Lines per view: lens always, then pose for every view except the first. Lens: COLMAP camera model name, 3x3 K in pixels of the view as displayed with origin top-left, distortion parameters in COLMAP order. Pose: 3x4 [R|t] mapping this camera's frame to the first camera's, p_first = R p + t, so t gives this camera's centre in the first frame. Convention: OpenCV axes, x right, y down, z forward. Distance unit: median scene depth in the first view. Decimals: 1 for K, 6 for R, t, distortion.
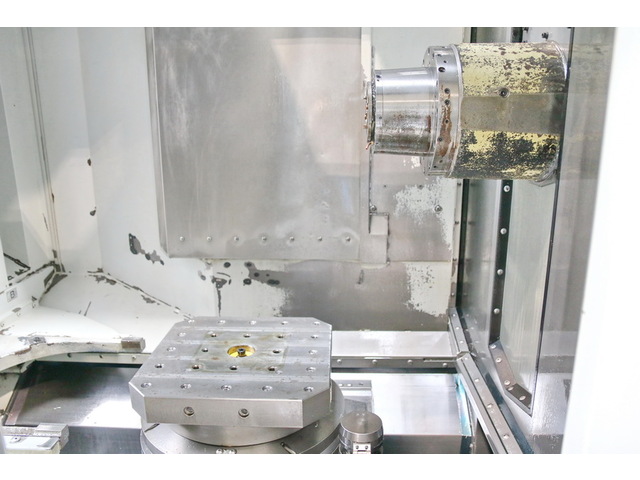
lens RADIAL K [[509.6, 0, 315.2], [0, 509.6, 250.8], [0, 0, 1]] dist [-0.132516, 0.117106]
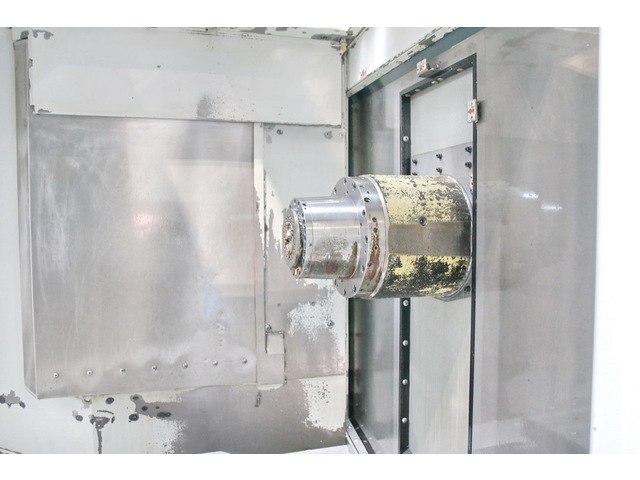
lens RADIAL K [[509.6, 0, 315.2], [0, 509.6, 250.8], [0, 0, 1]] dist [-0.132516, 0.117106]
pose [[0.940726, -0.016041, 0.338788, -0.131784], [0.084892, 0.978222, -0.189408, -0.035200], [-0.328371, 0.206941, 0.921601, 0.031945]]
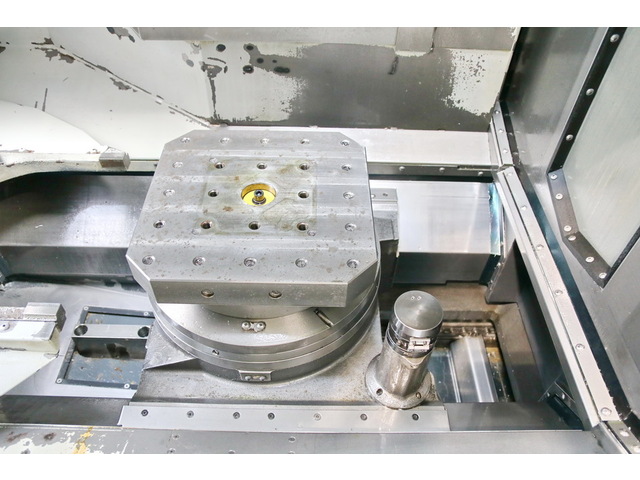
lens RADIAL K [[500.3, 0, 315.9], [0, 500.3, 251.5], [0, 0, 1]] dist [-0.129410, 0.110807]
pose [[0.998538, -0.010107, 0.053101, -0.077183], [-0.019953, 0.844066, 0.535868, -0.115479], [-0.050237, -0.536144, 0.842630, 0.222798]]
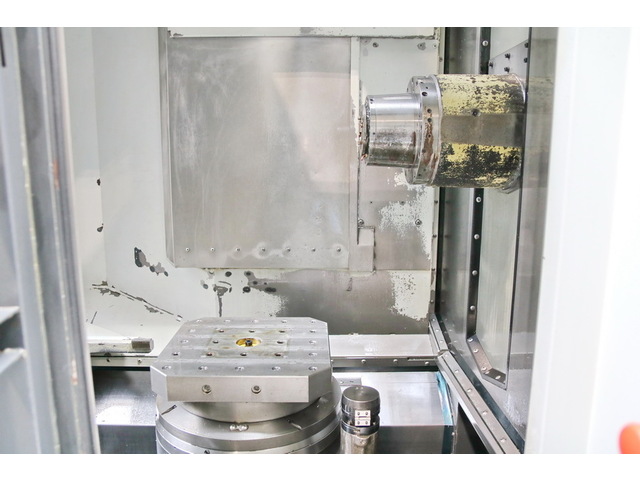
lens RADIAL K [[500.3, 0, 315.9], [0, 500.3, 251.5], [0, 0, 1]] dist [-0.129410, 0.110807]
pose [[0.998593, -0.000284, 0.053031, -0.043880], [0.004289, 0.997142, -0.075430, 0.064340], [-0.052858, 0.075551, 0.995740, -0.088605]]
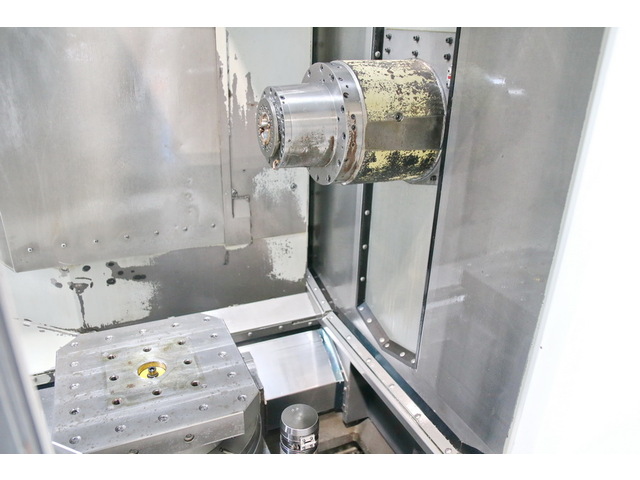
lens RADIAL K [[500.3, 0, 315.9], [0, 500.3, 251.5], [0, 0, 1]] dist [-0.129410, 0.110807]
pose [[0.894050, -0.156055, 0.419906, -0.177145], [0.082111, 0.978567, 0.188848, -0.143168], [-0.440377, -0.134361, 0.887702, 0.028214]]
